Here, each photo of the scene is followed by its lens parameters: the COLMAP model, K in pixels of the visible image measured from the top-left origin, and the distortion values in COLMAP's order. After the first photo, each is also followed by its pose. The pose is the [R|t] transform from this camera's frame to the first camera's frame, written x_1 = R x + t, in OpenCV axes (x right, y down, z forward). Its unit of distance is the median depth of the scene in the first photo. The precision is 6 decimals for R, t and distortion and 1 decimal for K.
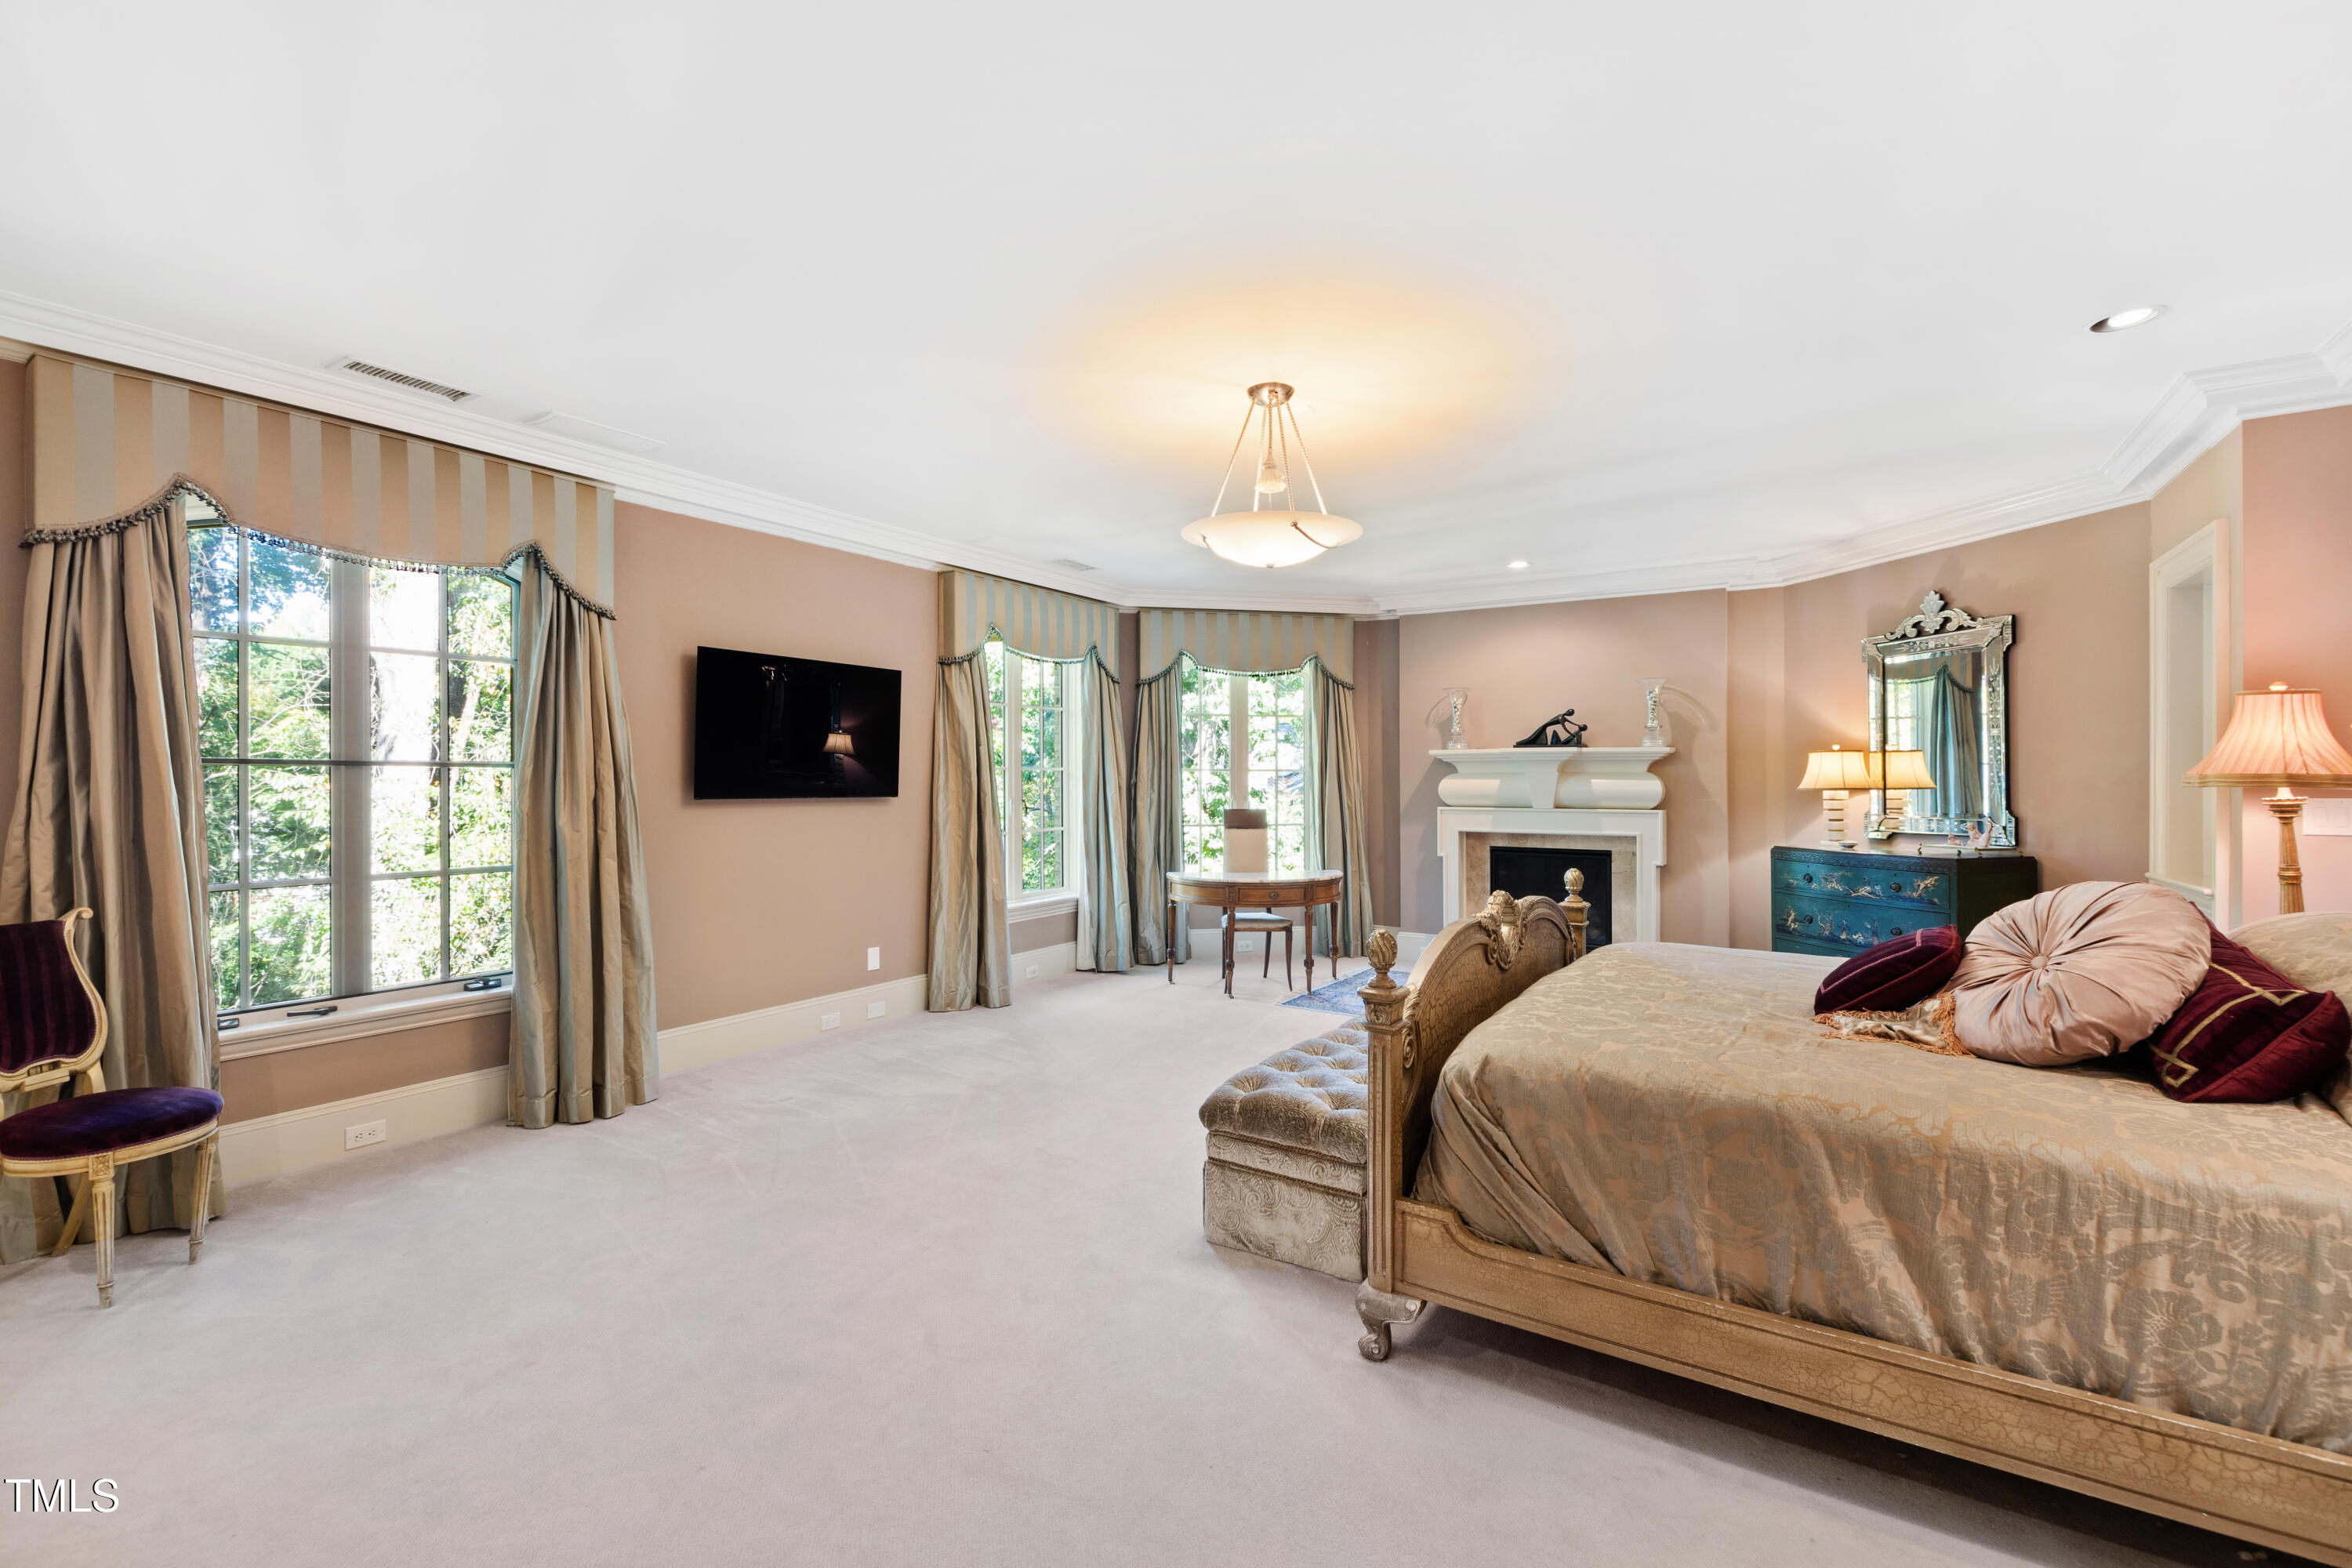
lens RADIAL K [[1007.6, 0, 1178.2], [0, 1007.6, 782.0], [0, 0, 1]] dist [0.000938, -0.000506]
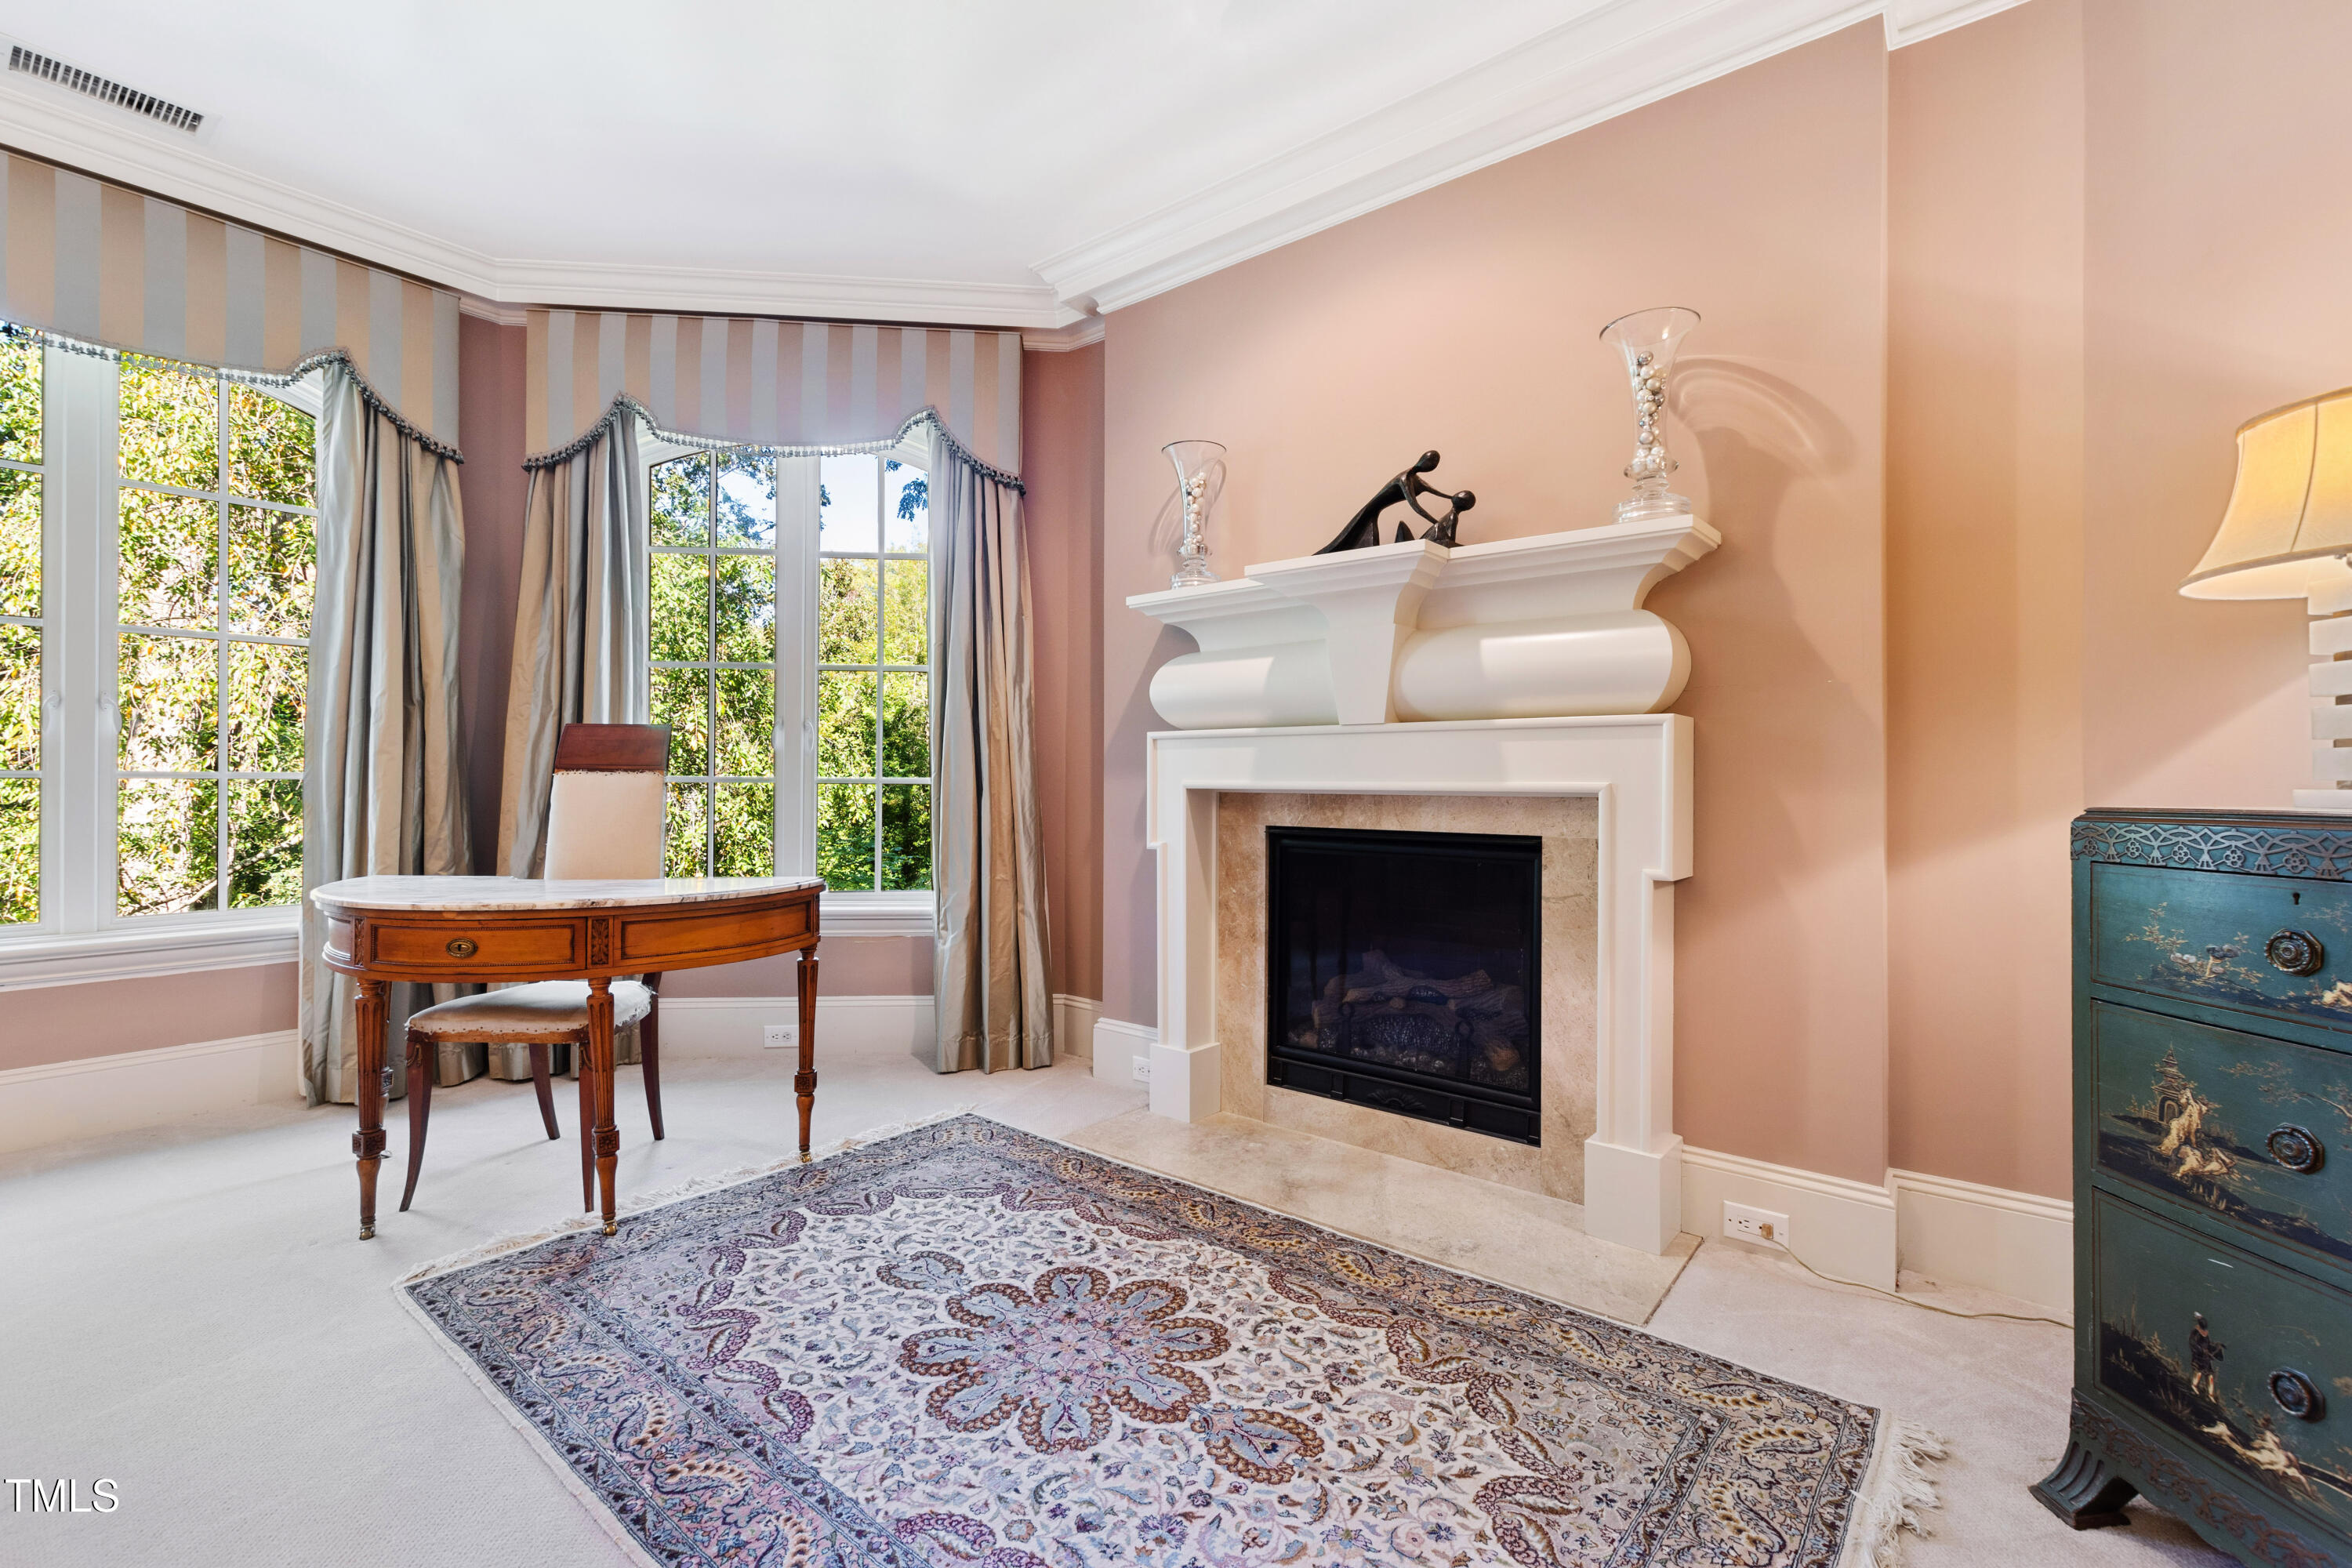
lens RADIAL K [[1007.6, 0, 1173.3], [0, 1007.6, 780.7], [0, 0, 1]] dist [0.000938, -0.000506]
pose [[0.993633, 0.005869, -0.112516, 0.337972], [-0.006629, 0.999958, -0.006380, 0.051281], [0.112473, 0.007085, 0.993629, 0.623014]]
